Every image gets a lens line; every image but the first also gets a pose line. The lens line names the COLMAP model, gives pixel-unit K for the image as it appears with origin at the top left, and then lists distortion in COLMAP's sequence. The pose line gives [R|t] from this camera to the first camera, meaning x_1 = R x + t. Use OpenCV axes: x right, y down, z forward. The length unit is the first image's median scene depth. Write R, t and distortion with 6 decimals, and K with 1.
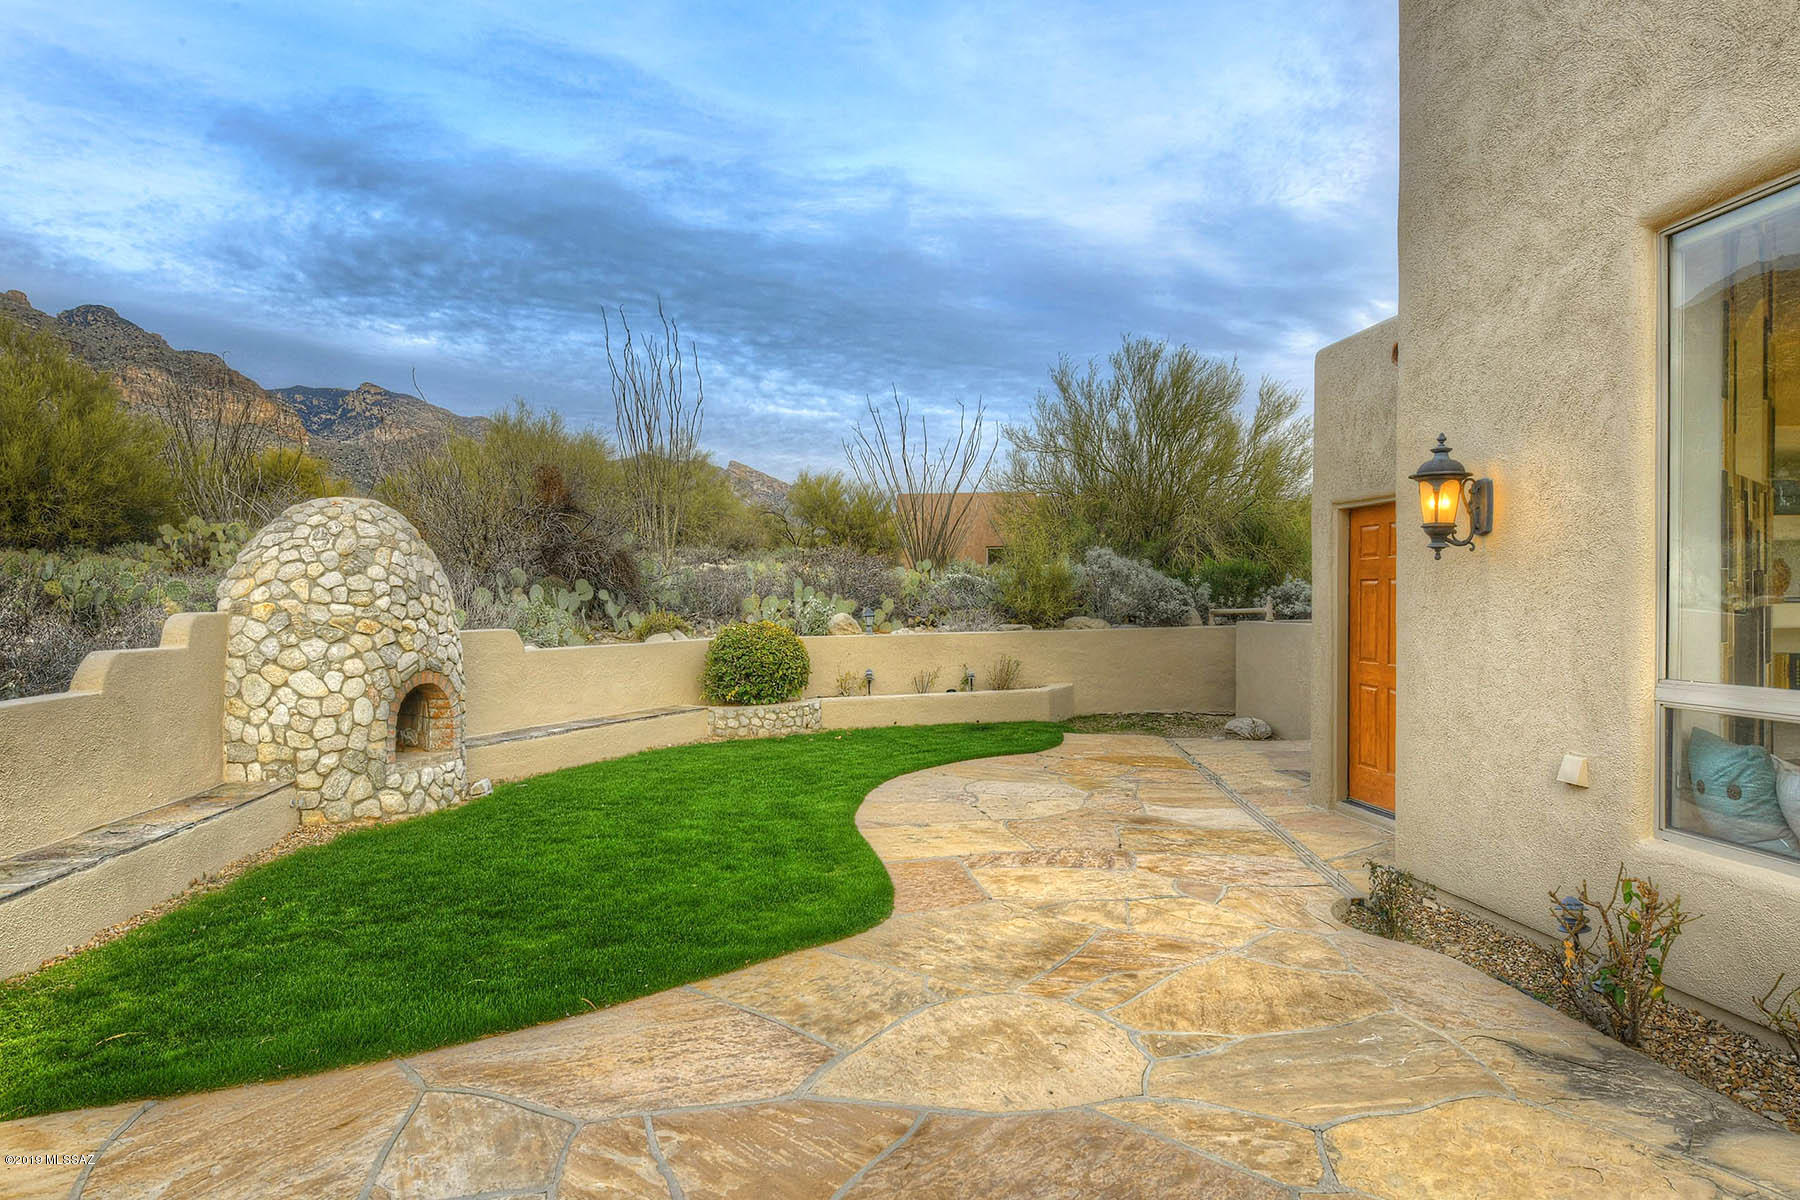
lens RADIAL K [[1014.4, 0, 905.5], [0, 1014.4, 598.4], [0, 0, 1]] dist [0.020239, 0.000535]
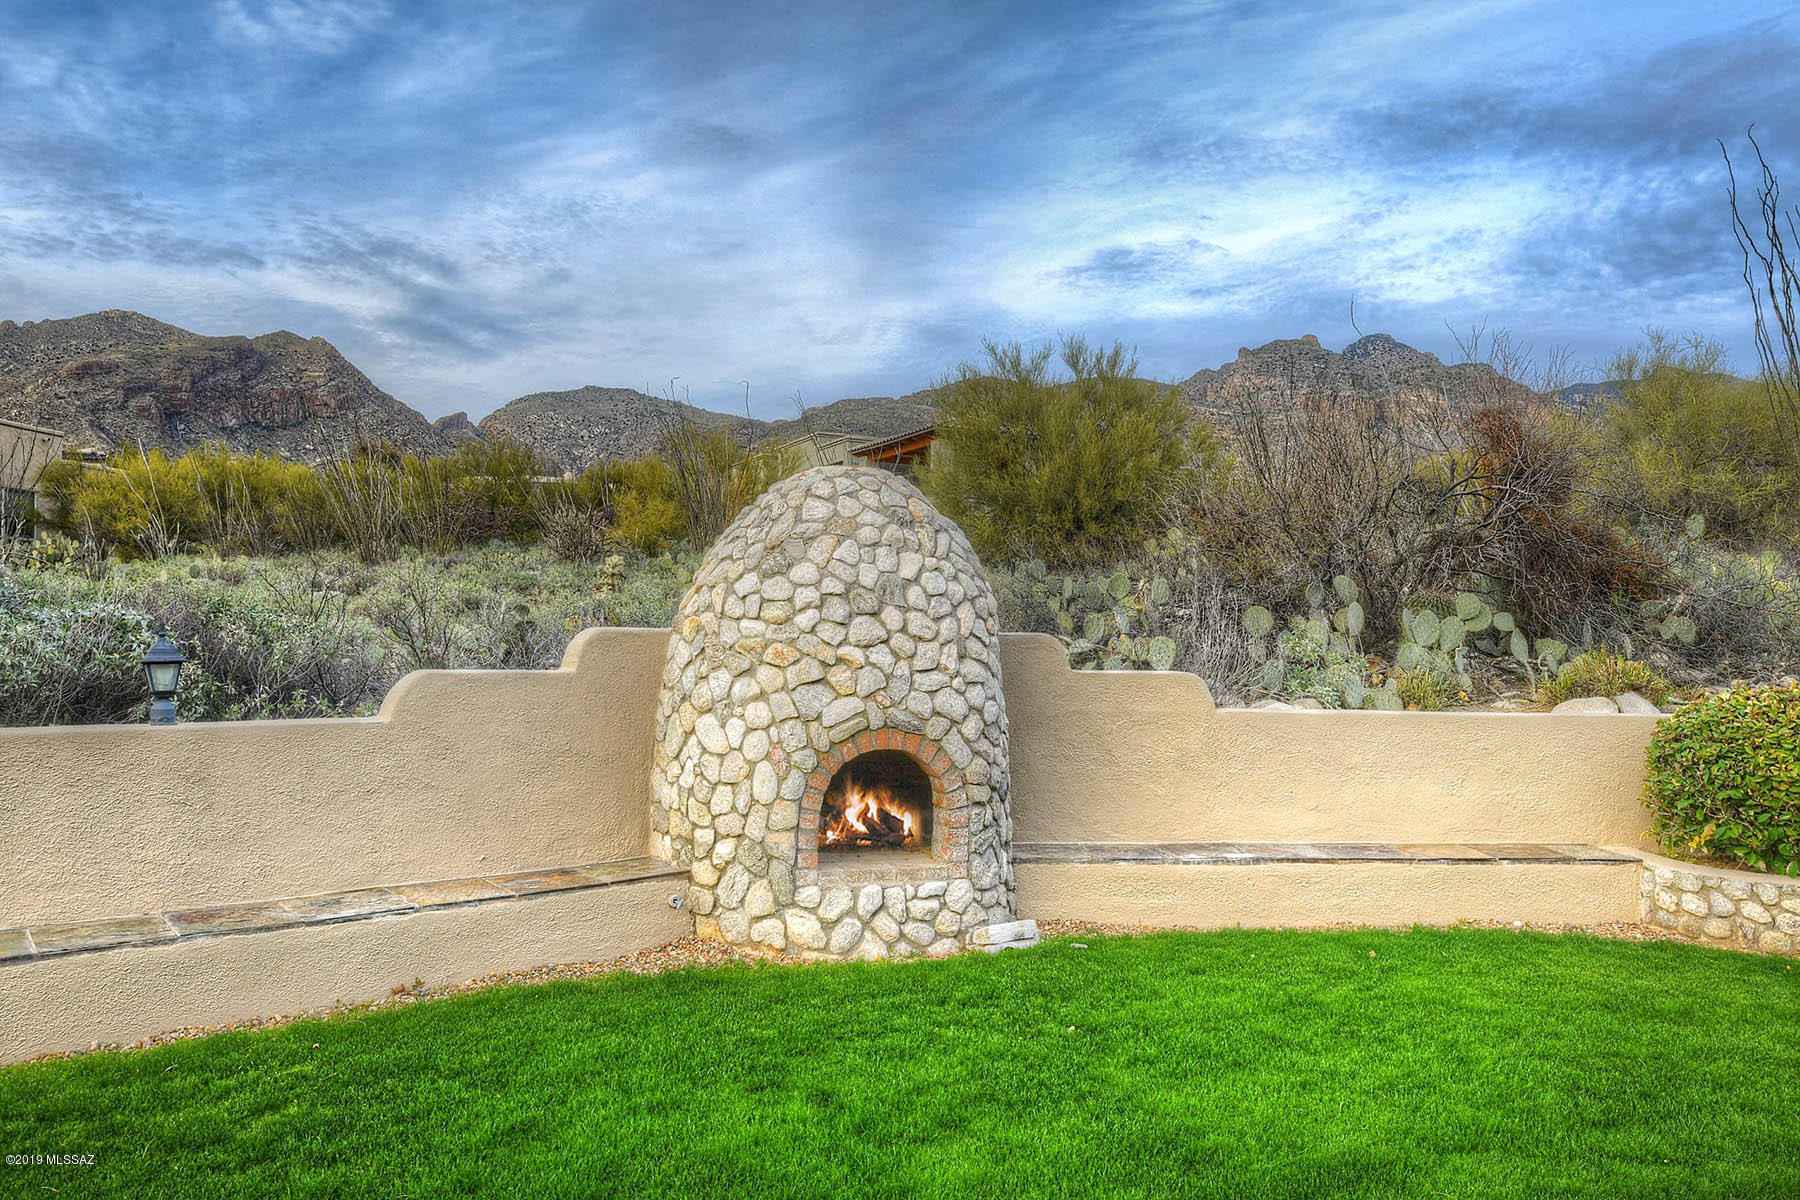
lens RADIAL K [[1242.2, 0, 902.0], [0, 1242.2, 586.5], [0, 0, 1]] dist [0.007479, 0.001036]
pose [[0.522041, -0.013631, -0.852811, 0.200954], [-0.019398, 0.999424, -0.027848, 0.004404], [0.852700, 0.031081, 0.521476, 0.643867]]
